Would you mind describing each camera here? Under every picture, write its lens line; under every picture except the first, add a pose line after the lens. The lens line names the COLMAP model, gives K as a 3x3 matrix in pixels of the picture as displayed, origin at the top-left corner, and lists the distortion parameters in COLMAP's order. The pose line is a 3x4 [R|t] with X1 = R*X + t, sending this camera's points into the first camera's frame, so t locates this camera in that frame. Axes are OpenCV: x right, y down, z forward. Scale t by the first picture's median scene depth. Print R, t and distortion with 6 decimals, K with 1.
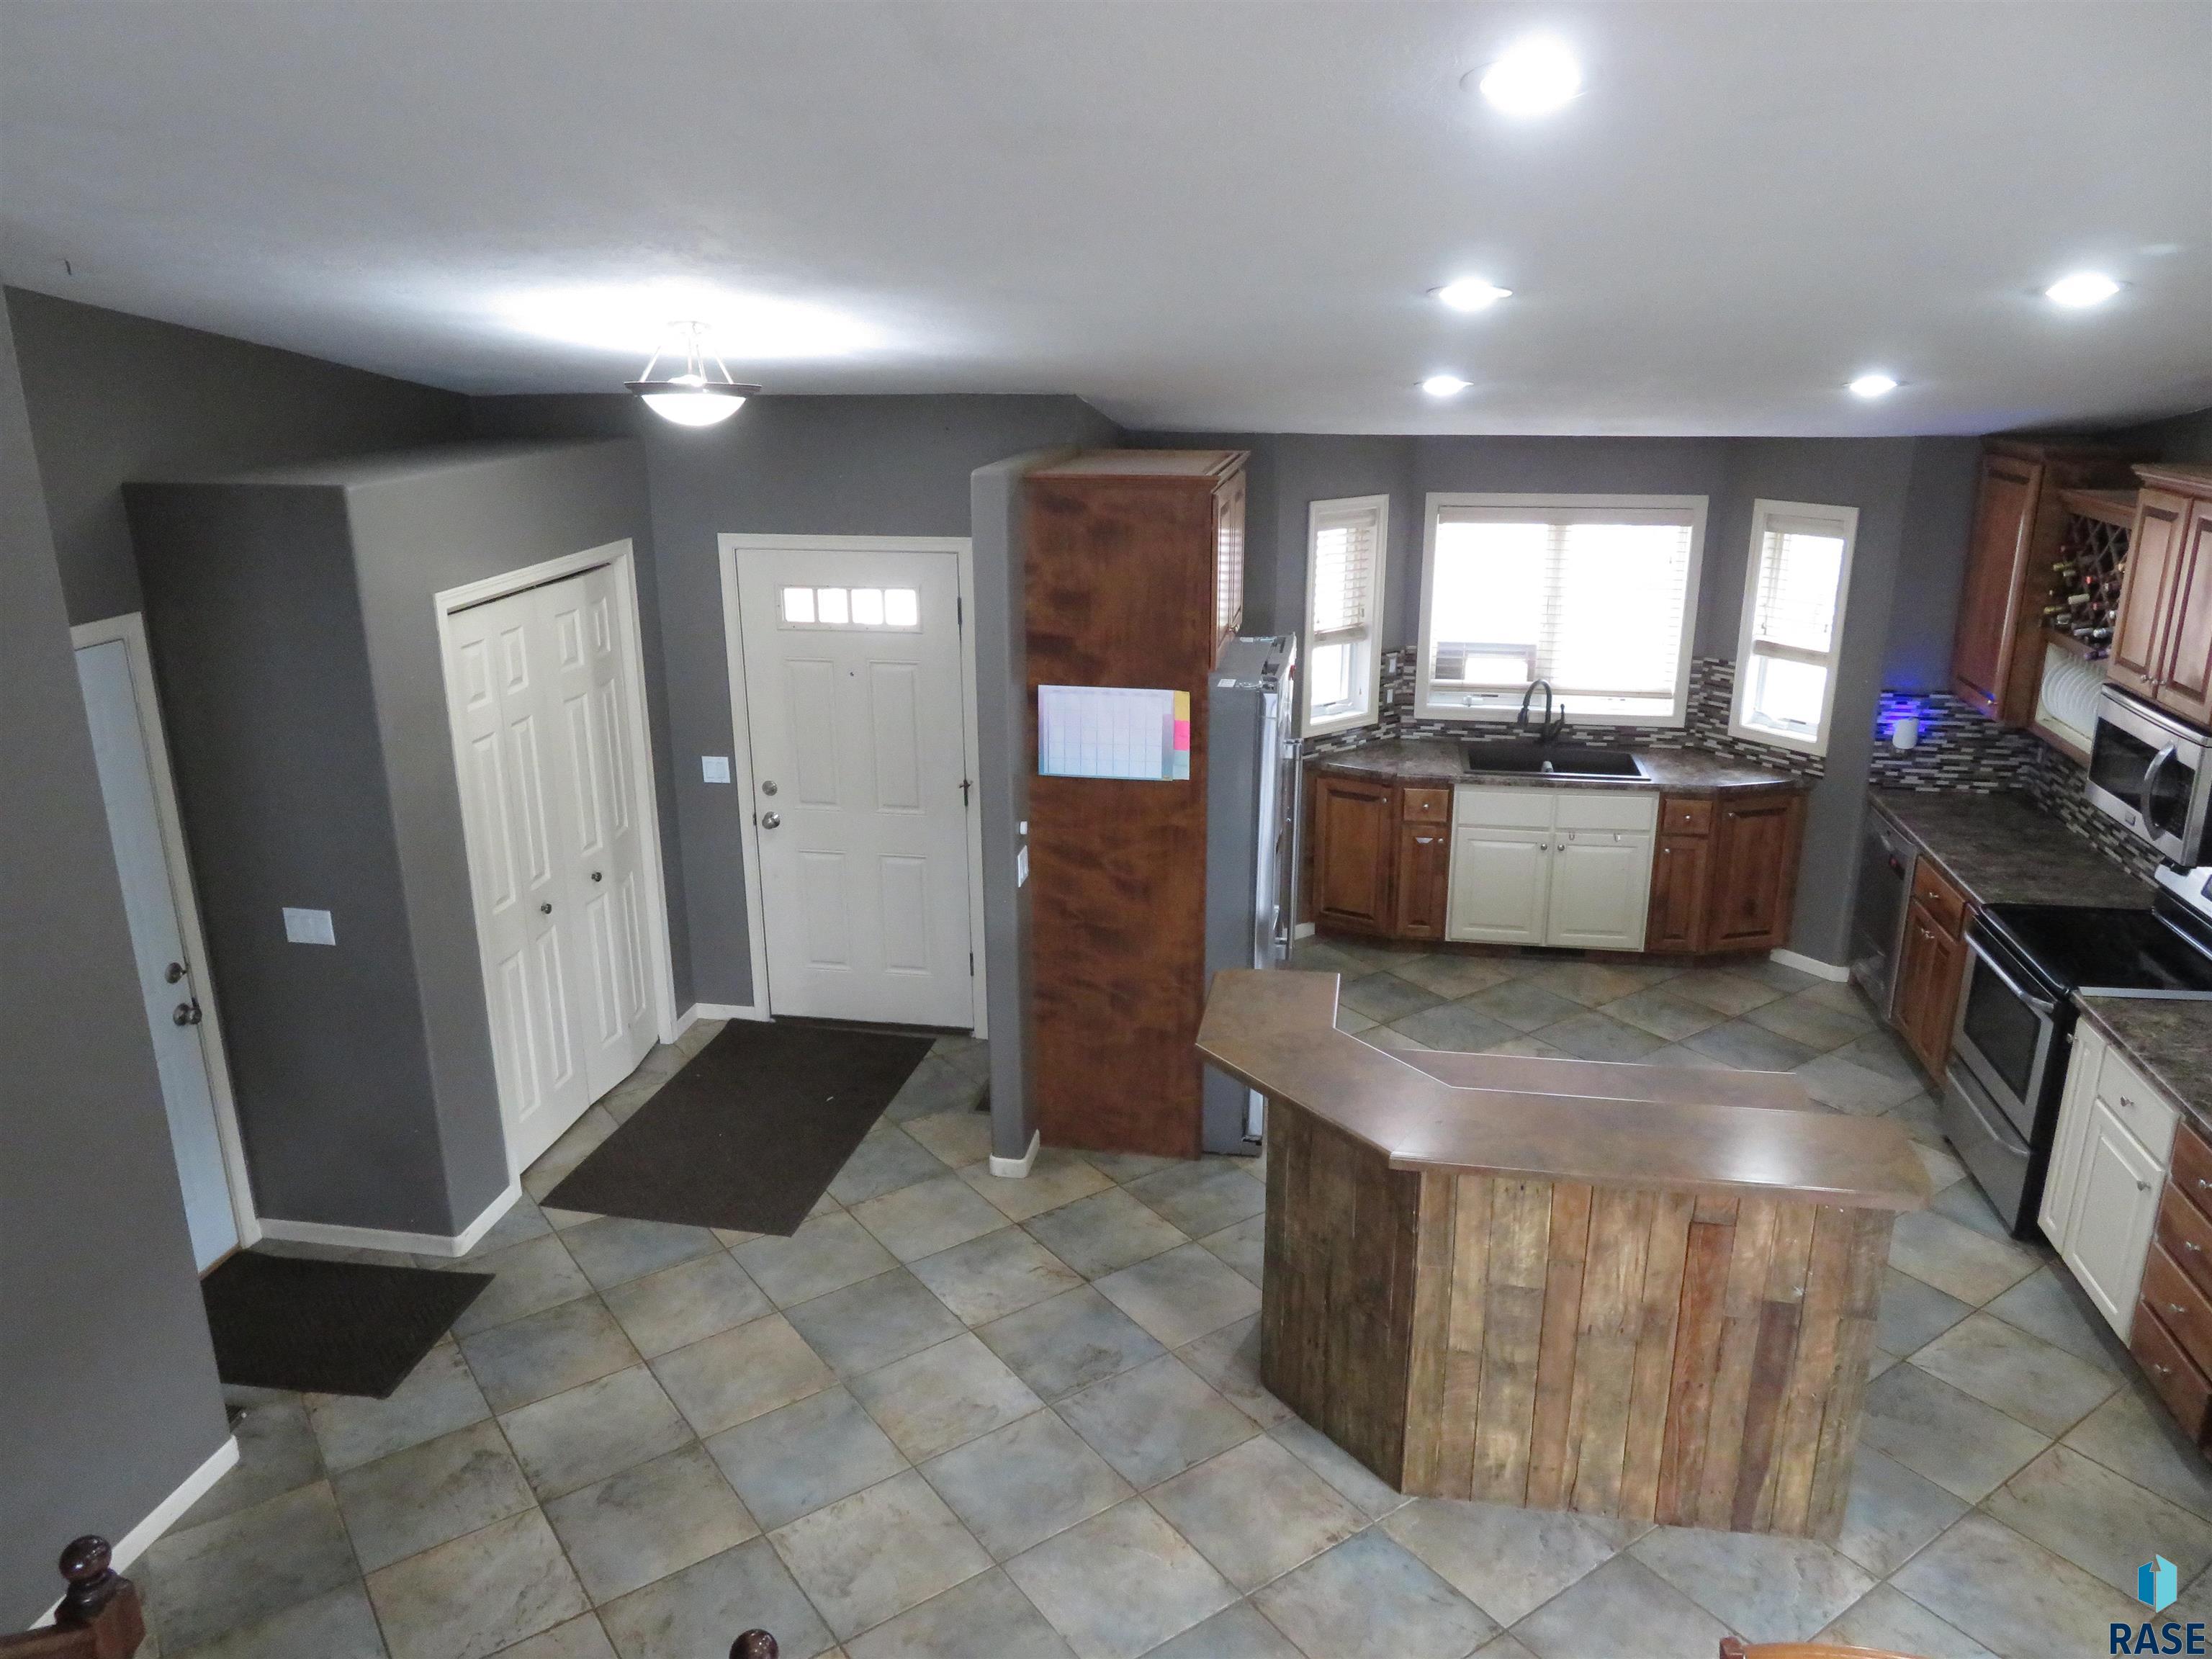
lens RADIAL K [[1577.6, 0, 1112.9], [0, 1577.6, 834.2], [0, 0, 1]] dist [-0.009391, 0.003394]
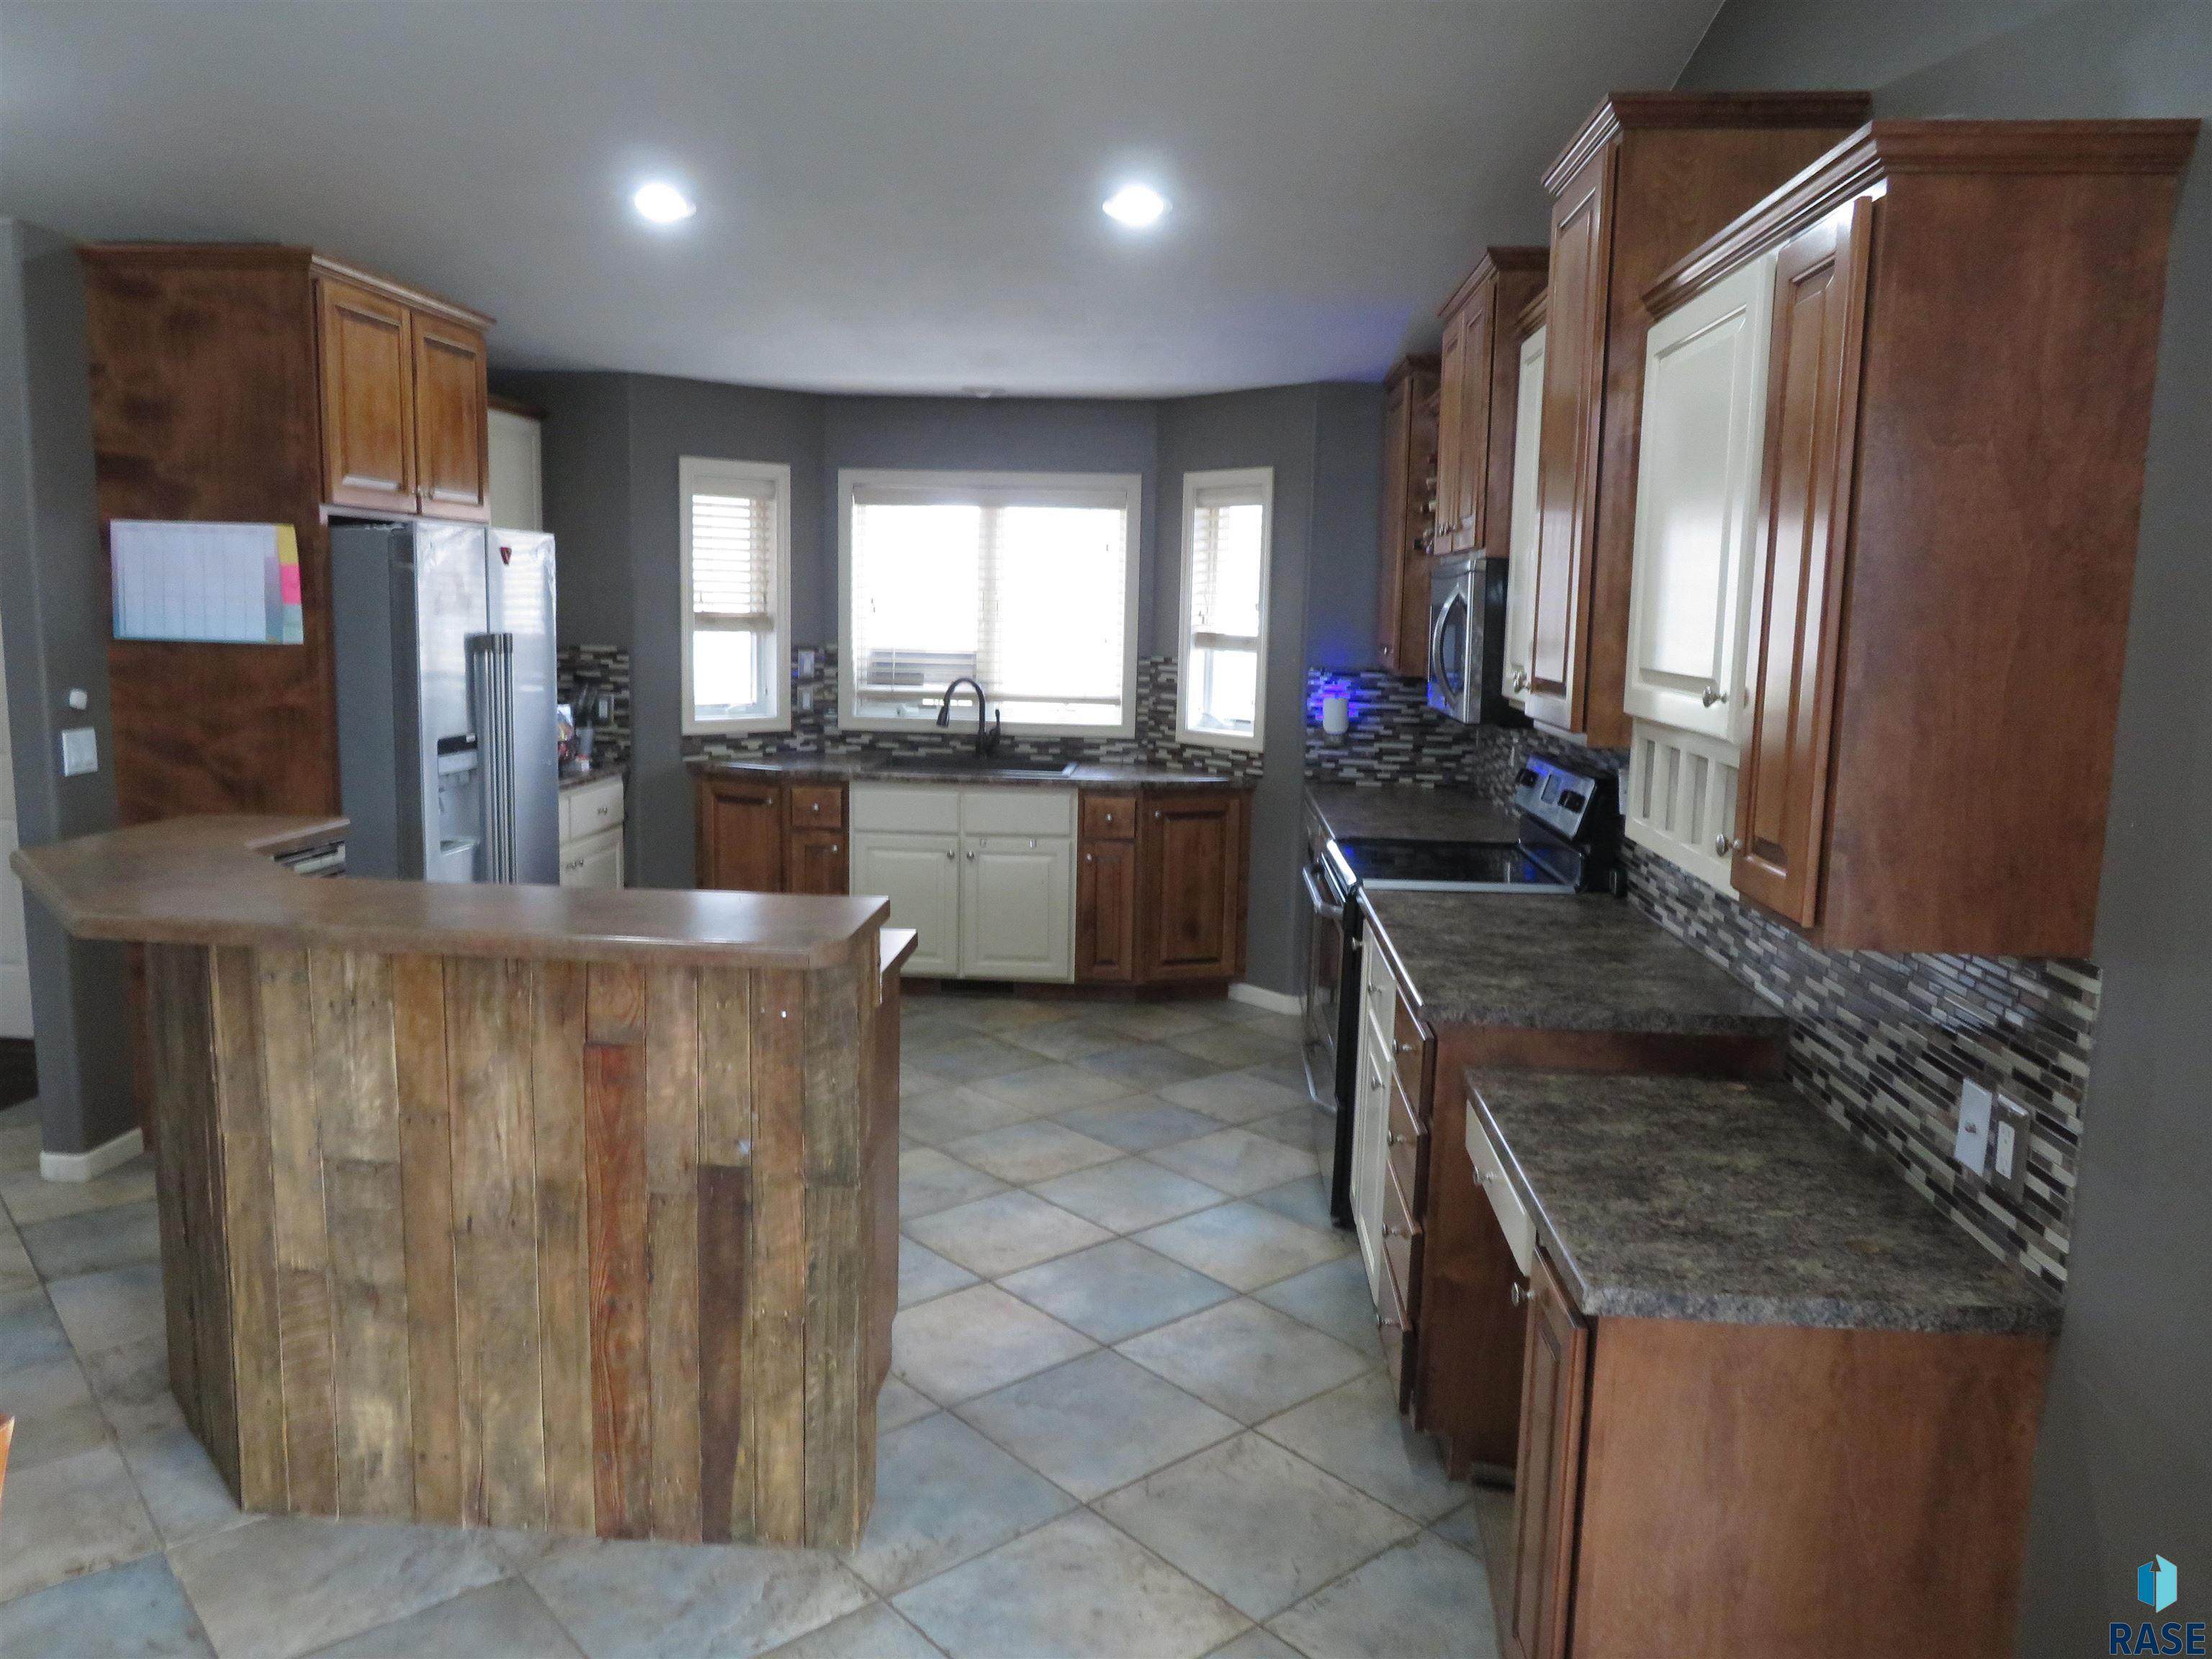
lens RADIAL K [[1577.6, 0, 1104.2], [0, 1577.6, 842.1], [0, 0, 1]] dist [-0.009391, 0.003394]
pose [[0.994481, 0.015007, 0.103835, 0.283430], [0.001753, 0.987201, -0.159469, 0.146801], [-0.104900, 0.158771, 0.981727, 0.155715]]
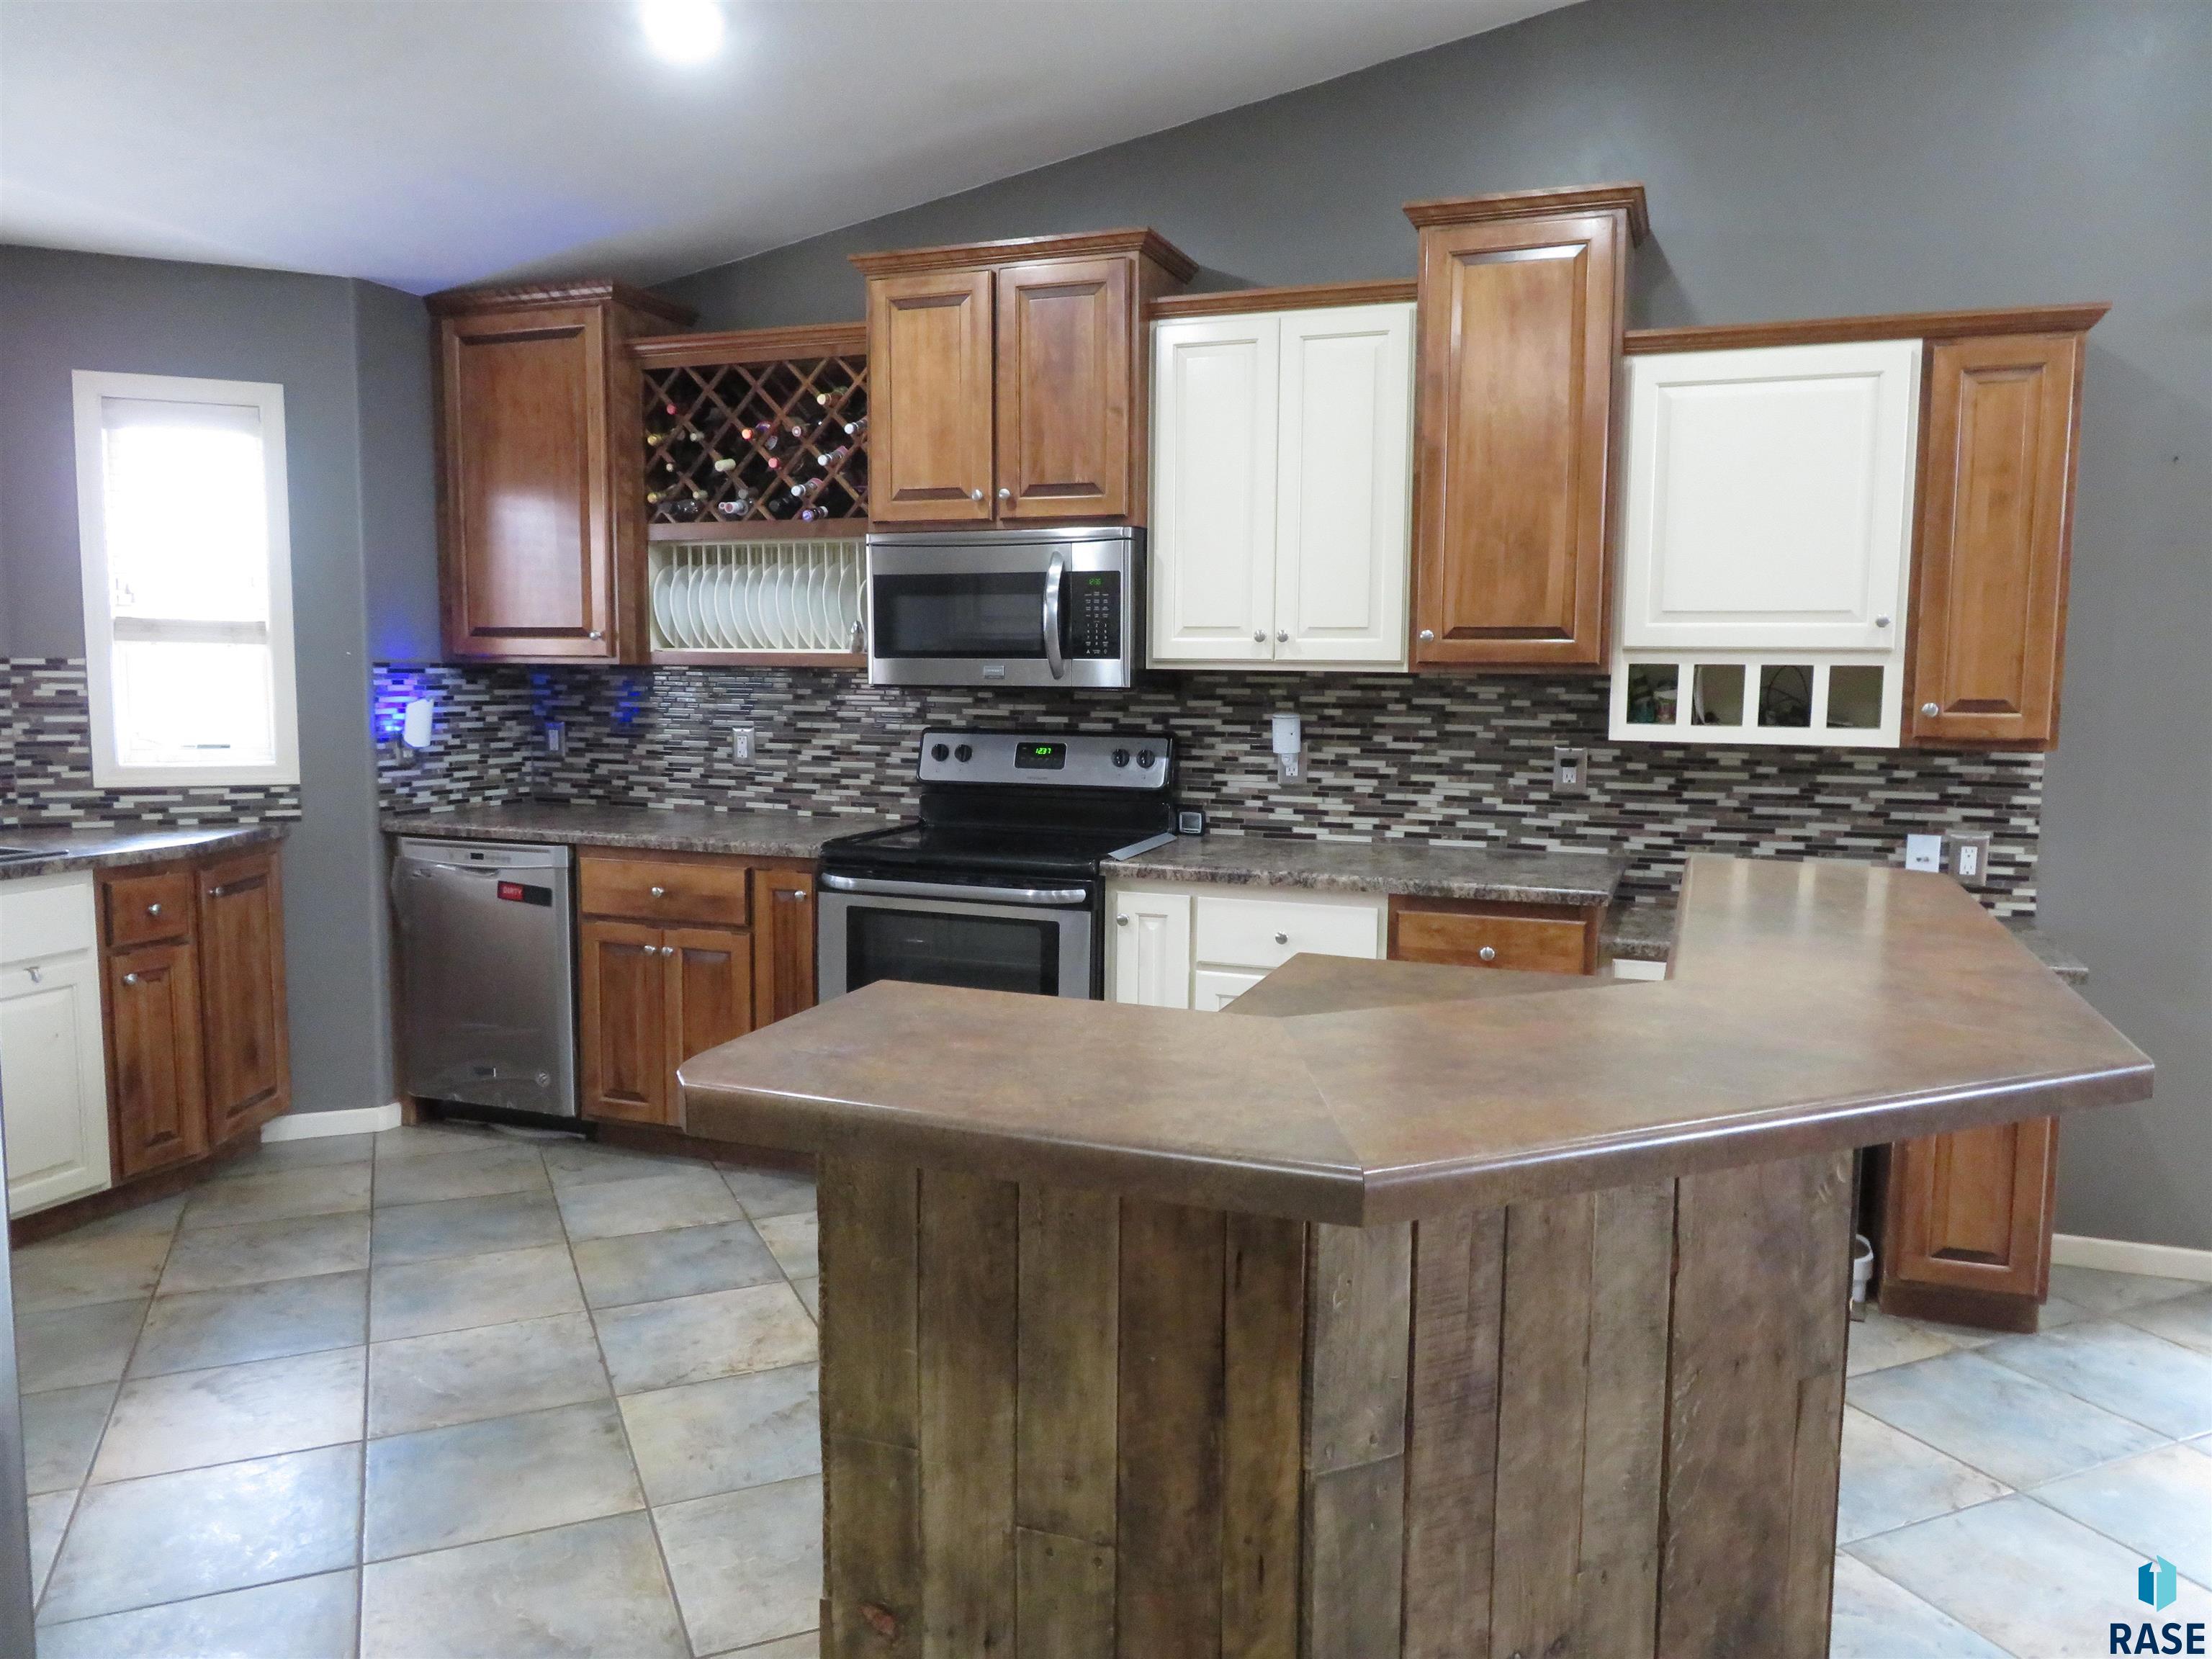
lens RADIAL K [[1577.6, 0, 1105.7], [0, 1577.6, 823.3], [0, 0, 1]] dist [-0.009391, 0.003394]
pose [[0.193681, -0.091176, 0.976819, -0.104146], [0.290770, 0.956271, 0.031605, 0.041238], [-0.936985, 0.277909, 0.211723, 0.591126]]
